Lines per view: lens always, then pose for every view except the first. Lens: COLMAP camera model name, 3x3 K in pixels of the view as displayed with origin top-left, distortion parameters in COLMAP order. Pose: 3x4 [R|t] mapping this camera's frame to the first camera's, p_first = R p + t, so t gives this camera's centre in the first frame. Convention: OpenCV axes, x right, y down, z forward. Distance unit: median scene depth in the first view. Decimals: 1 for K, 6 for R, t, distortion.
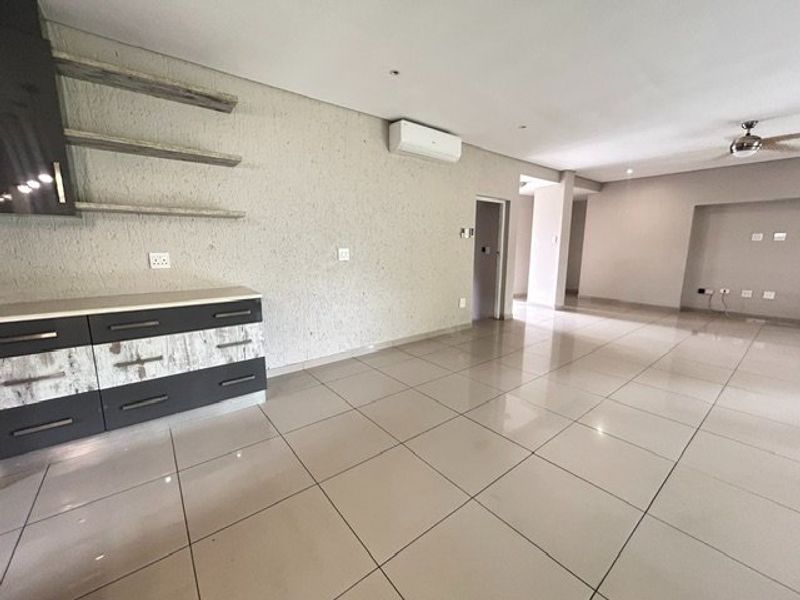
lens RADIAL K [[323.8, 0, 402.8], [0, 323.8, 298.9], [0, 0, 1]] dist [0.001030, -0.000383]
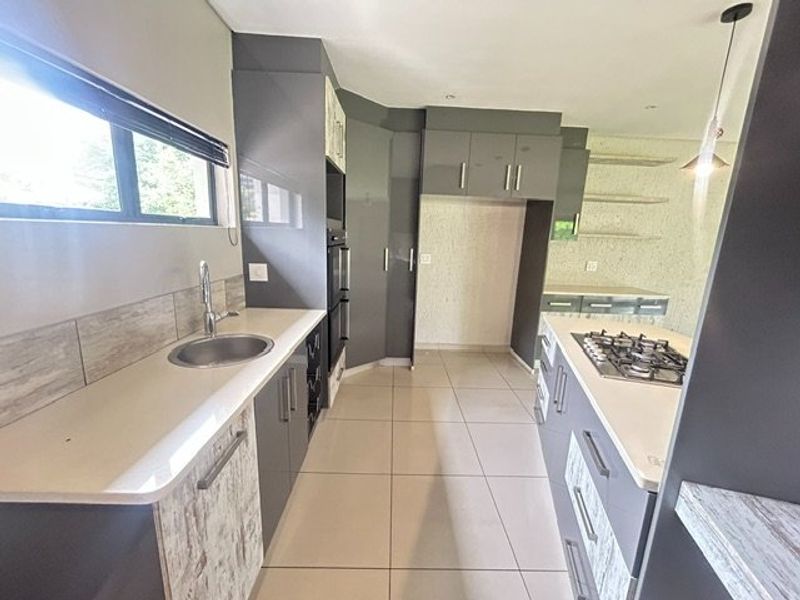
lens RADIAL K [[323.8, 0, 398.8], [0, 323.8, 300.2], [0, 0, 1]] dist [0.001030, -0.000383]
pose [[0.786830, 0.151523, -0.598280, -0.573169], [-0.138053, 0.988041, 0.068674, 0.076779], [0.601531, 0.028560, 0.798339, -0.936652]]
